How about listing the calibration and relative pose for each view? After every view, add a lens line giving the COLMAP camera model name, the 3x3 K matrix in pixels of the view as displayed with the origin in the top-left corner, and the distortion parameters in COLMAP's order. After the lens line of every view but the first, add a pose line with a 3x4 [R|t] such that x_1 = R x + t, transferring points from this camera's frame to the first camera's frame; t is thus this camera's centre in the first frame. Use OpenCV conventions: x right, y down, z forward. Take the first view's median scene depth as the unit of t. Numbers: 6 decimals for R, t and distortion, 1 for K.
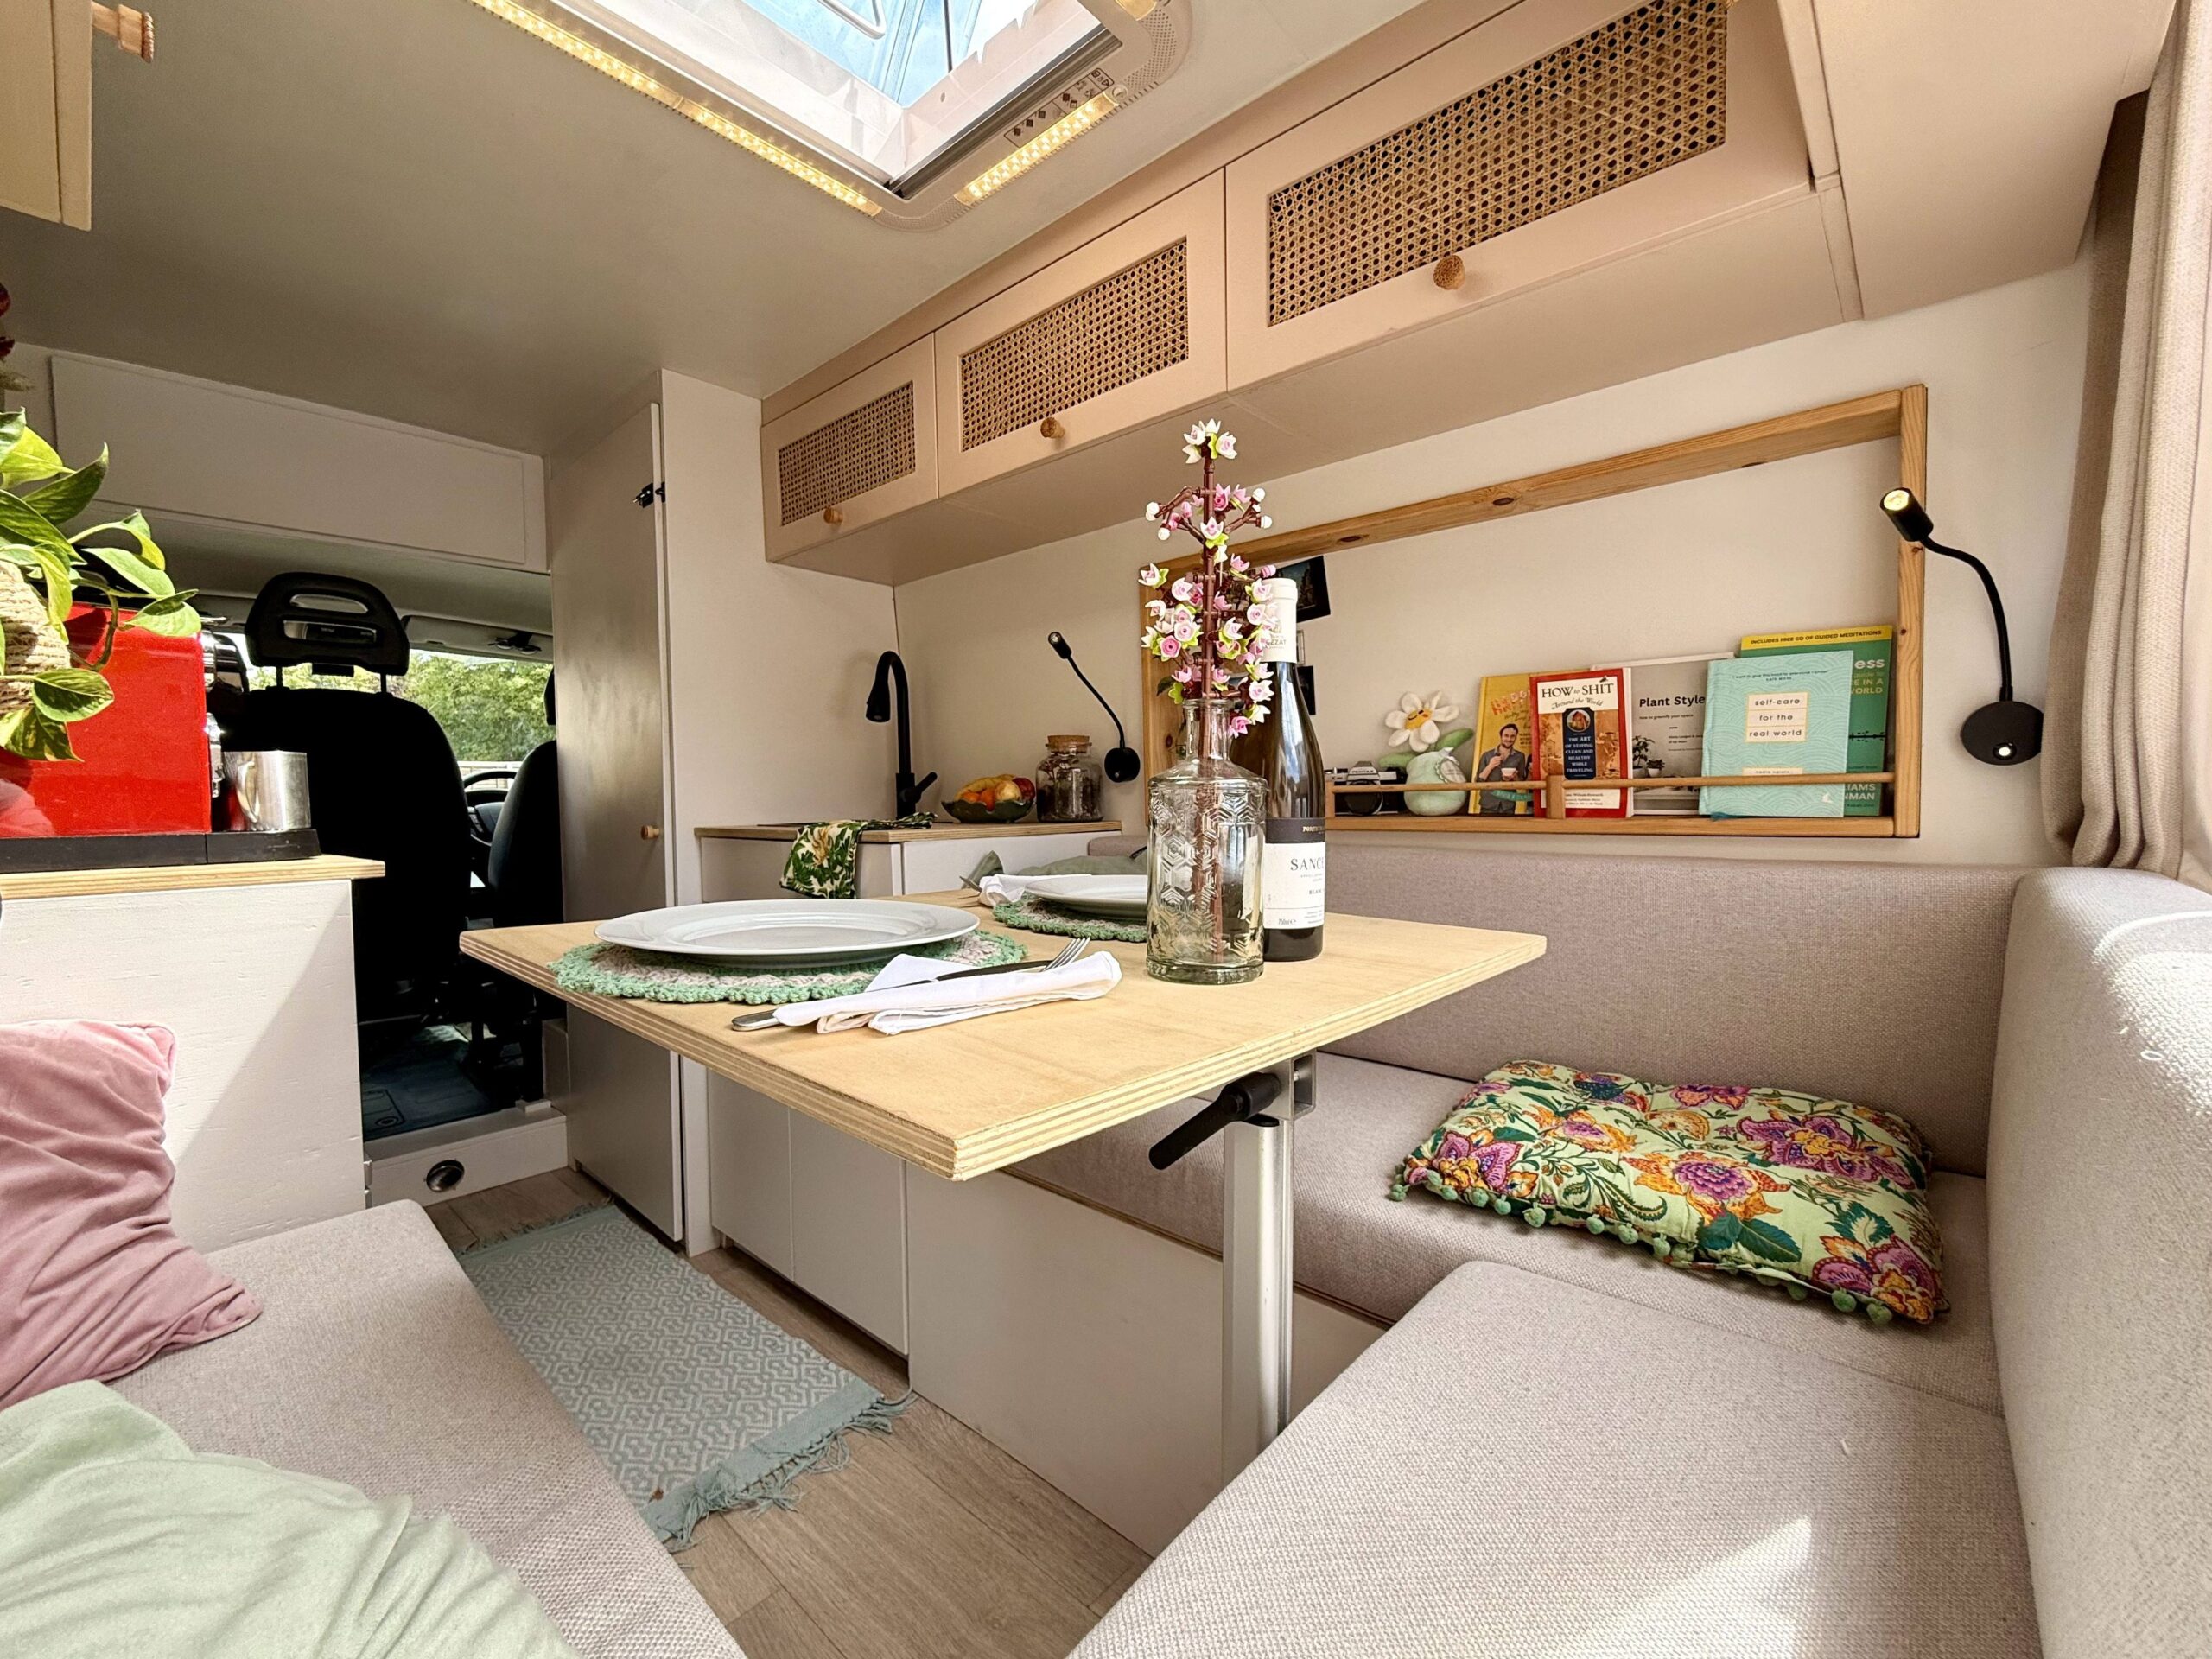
lens RADIAL K [[920.2, 0, 1108.4], [0, 920.2, 829.3], [0, 0, 1]] dist [-0.002650, -0.000517]
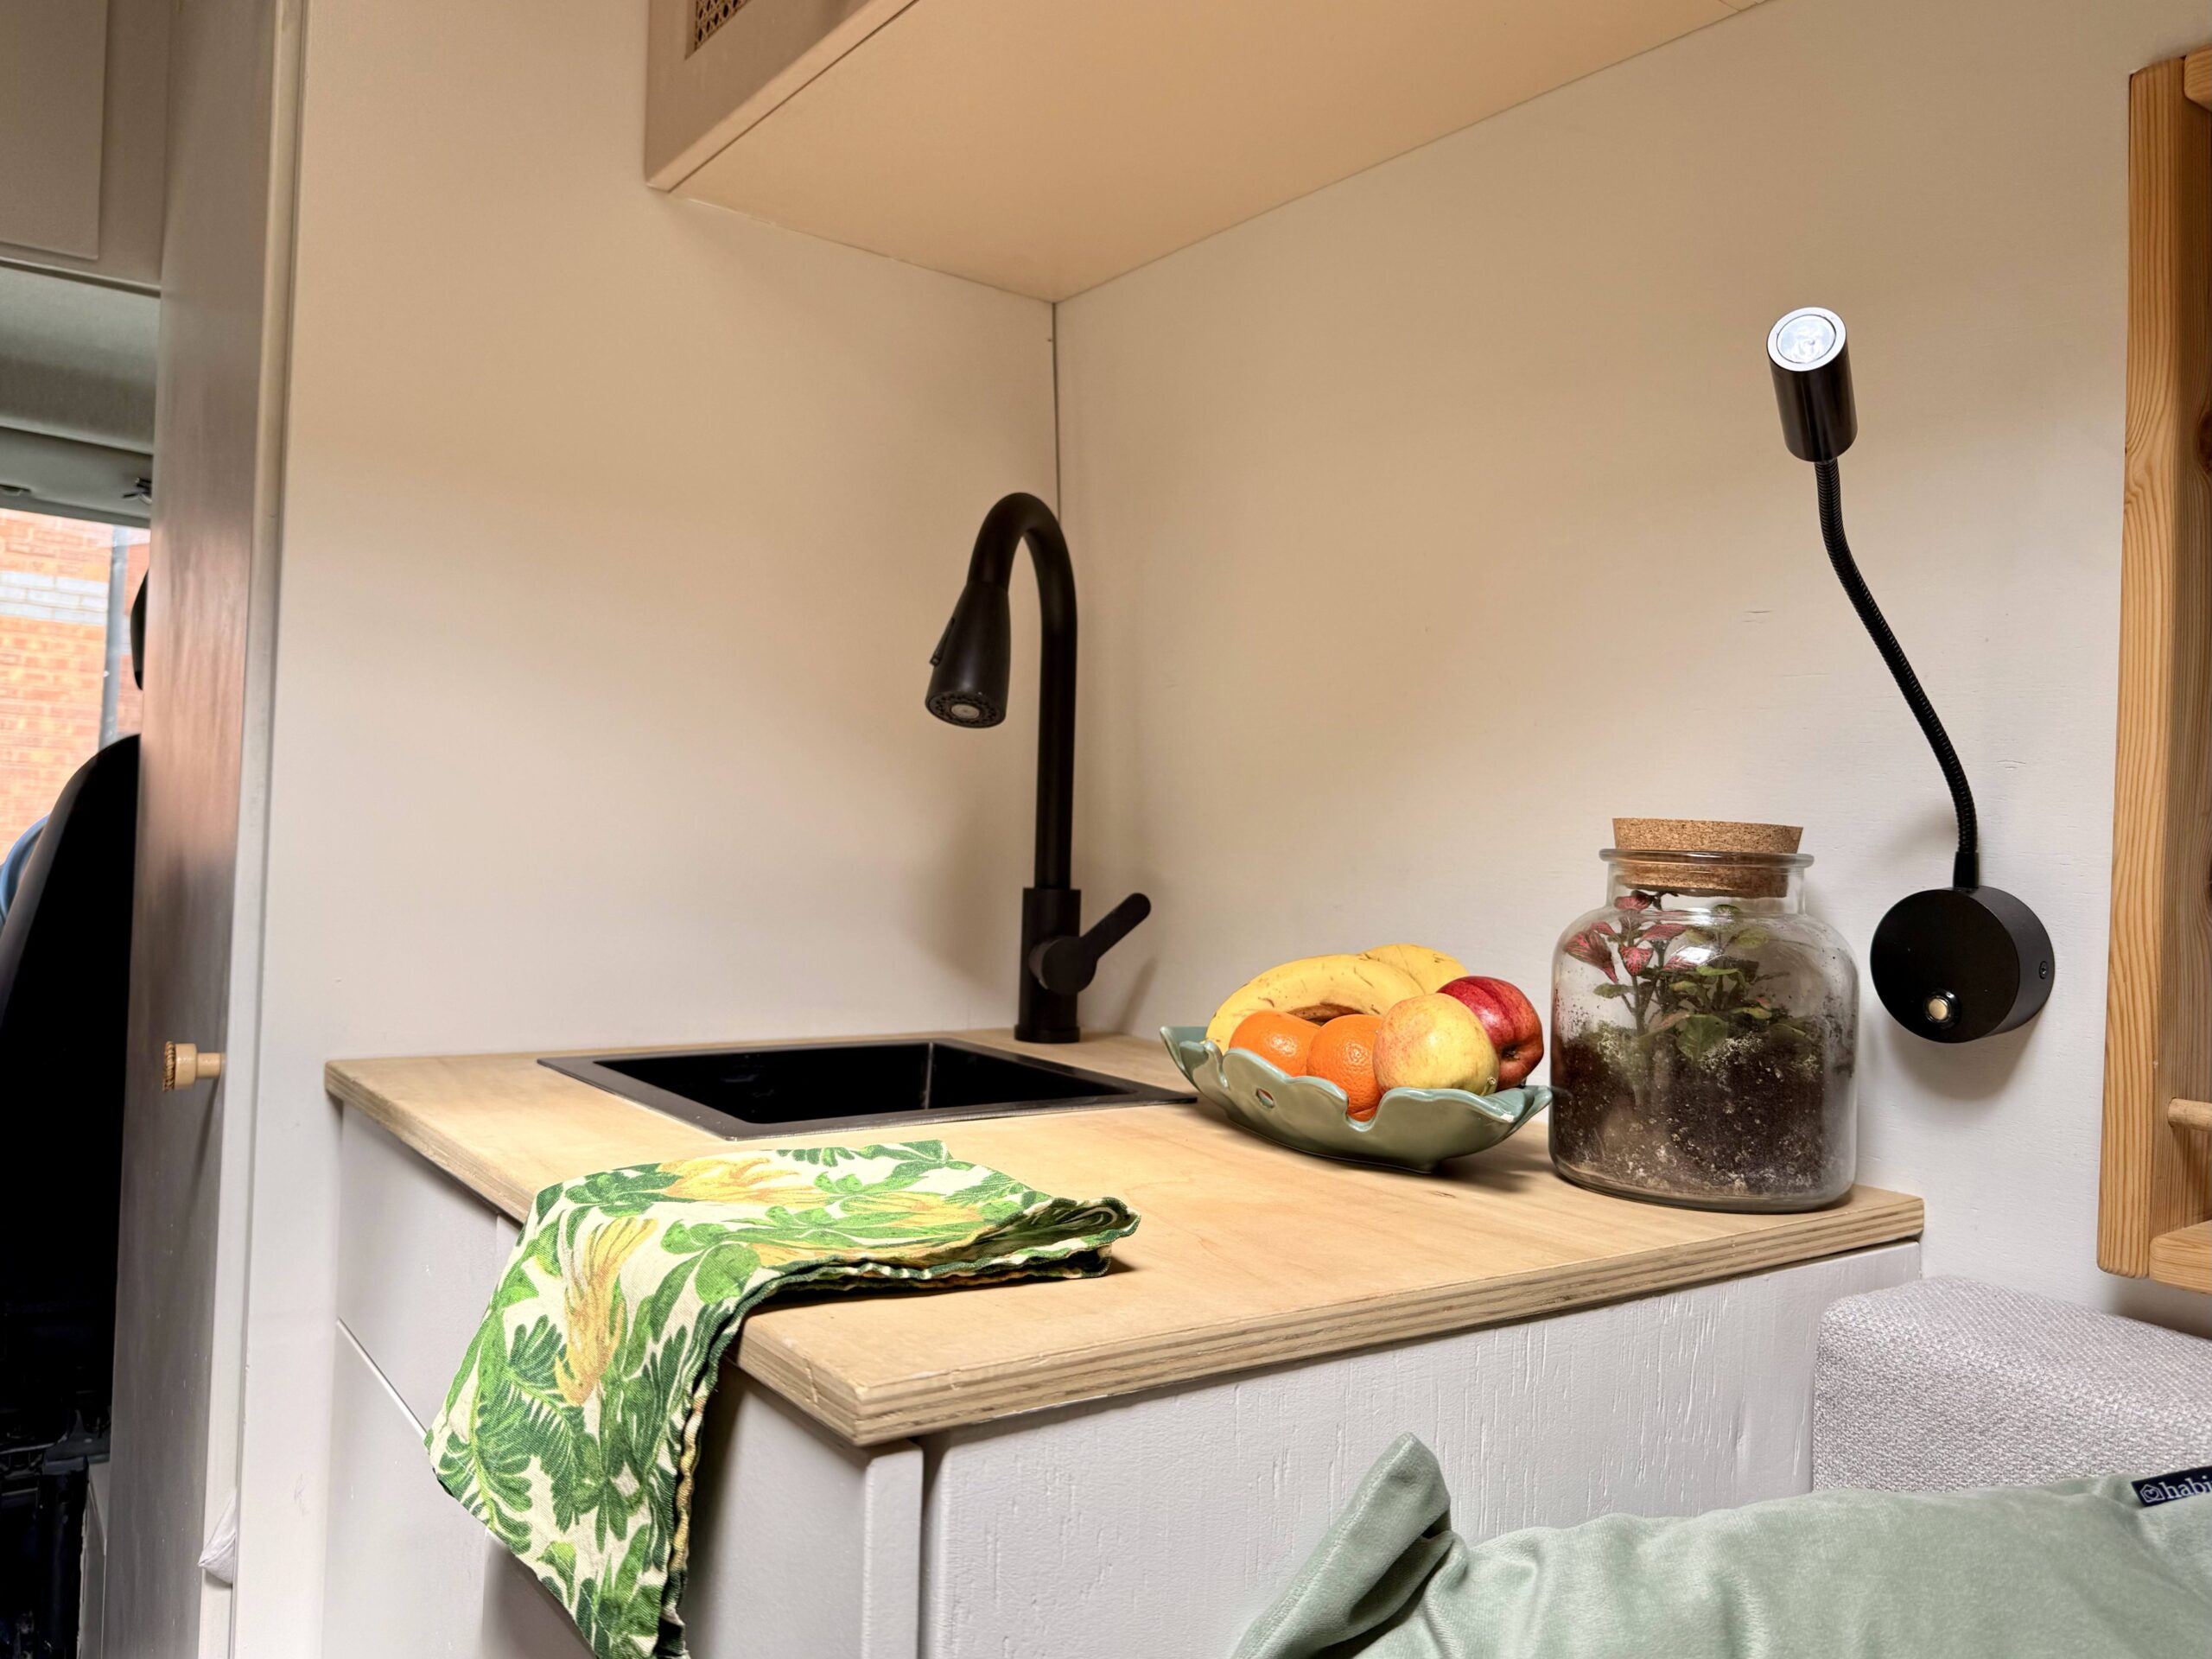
lens RADIAL K [[1663.0, 0, 1106.0], [0, 1663.0, 829.5], [0, 0, 1]] dist [0.030997, -0.059857]
pose [[0.975532, 0.053532, -0.213241, -0.138577], [-0.062490, 0.997414, -0.035490, -0.101341], [0.210790, 0.047947, 0.976355, 0.742112]]
